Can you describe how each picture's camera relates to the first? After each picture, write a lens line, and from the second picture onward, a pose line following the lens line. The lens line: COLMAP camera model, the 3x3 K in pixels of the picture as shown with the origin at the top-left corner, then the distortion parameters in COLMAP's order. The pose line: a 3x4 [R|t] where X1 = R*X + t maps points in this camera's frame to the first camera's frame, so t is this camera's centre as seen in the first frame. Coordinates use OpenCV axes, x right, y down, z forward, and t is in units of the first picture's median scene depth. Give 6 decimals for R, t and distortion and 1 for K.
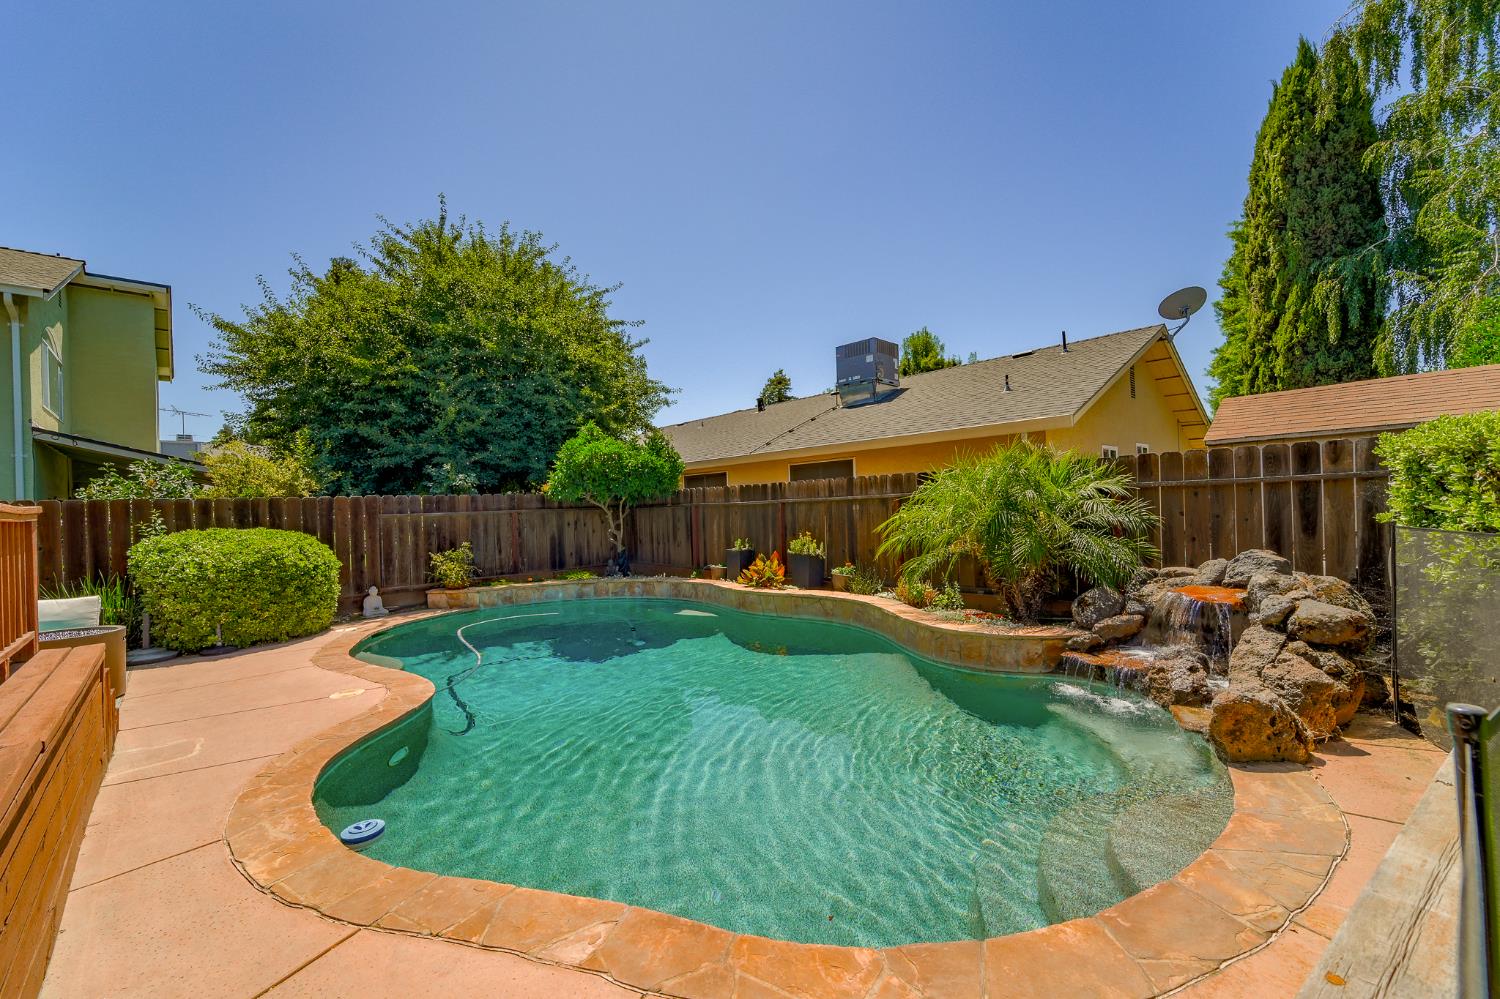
lens RADIAL K [[612.1, 0, 748.1], [0, 612.1, 505.7], [0, 0, 1]] dist [-0.000761, -0.000201]
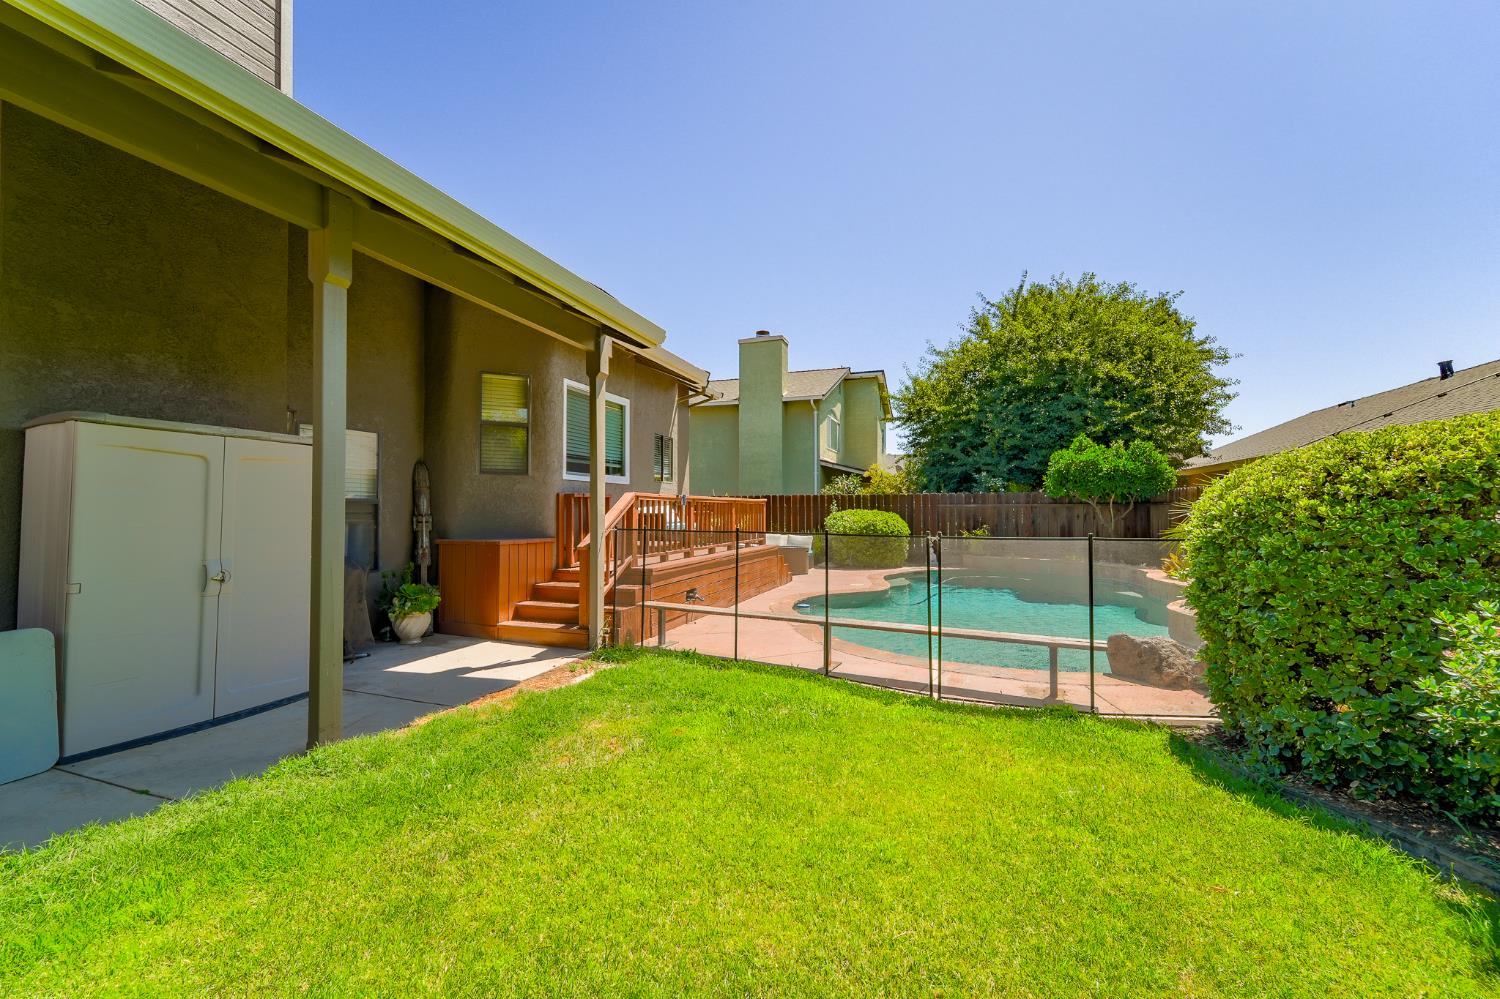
lens RADIAL K [[612.1, 0, 748.1], [0, 612.1, 505.7], [0, 0, 1]] dist [-0.000761, -0.000201]
pose [[0.467025, 0.025053, -0.883889, 0.426942], [-0.014506, 0.999681, 0.020670, -0.006373], [0.884125, 0.003169, 0.467239, -0.142987]]
